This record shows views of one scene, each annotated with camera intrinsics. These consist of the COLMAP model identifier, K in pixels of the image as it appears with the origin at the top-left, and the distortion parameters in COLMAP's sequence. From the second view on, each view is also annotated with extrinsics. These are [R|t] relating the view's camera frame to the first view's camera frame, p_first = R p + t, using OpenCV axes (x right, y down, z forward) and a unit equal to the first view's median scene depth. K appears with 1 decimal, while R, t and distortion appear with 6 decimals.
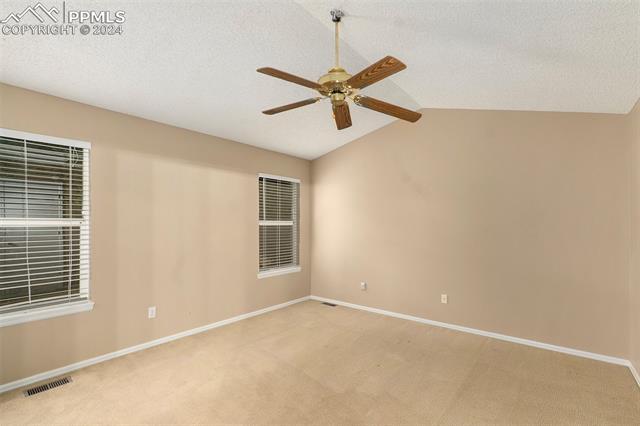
lens RADIAL K [[315.3, 0, 322.5], [0, 315.3, 215.0], [0, 0, 1]] dist [0.000581, 0.000223]
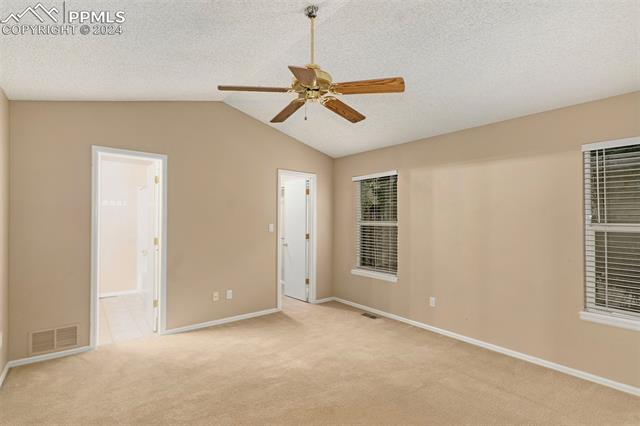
lens RADIAL K [[315.3, 0, 322.5], [0, 315.3, 215.0], [0, 0, 1]] dist [0.000581, 0.000223]
pose [[-0.259219, -0.031386, -0.965308, 0.816143], [0.005692, 0.999405, -0.034024, 0.031224], [0.965802, -0.014314, -0.258886, 1.070420]]
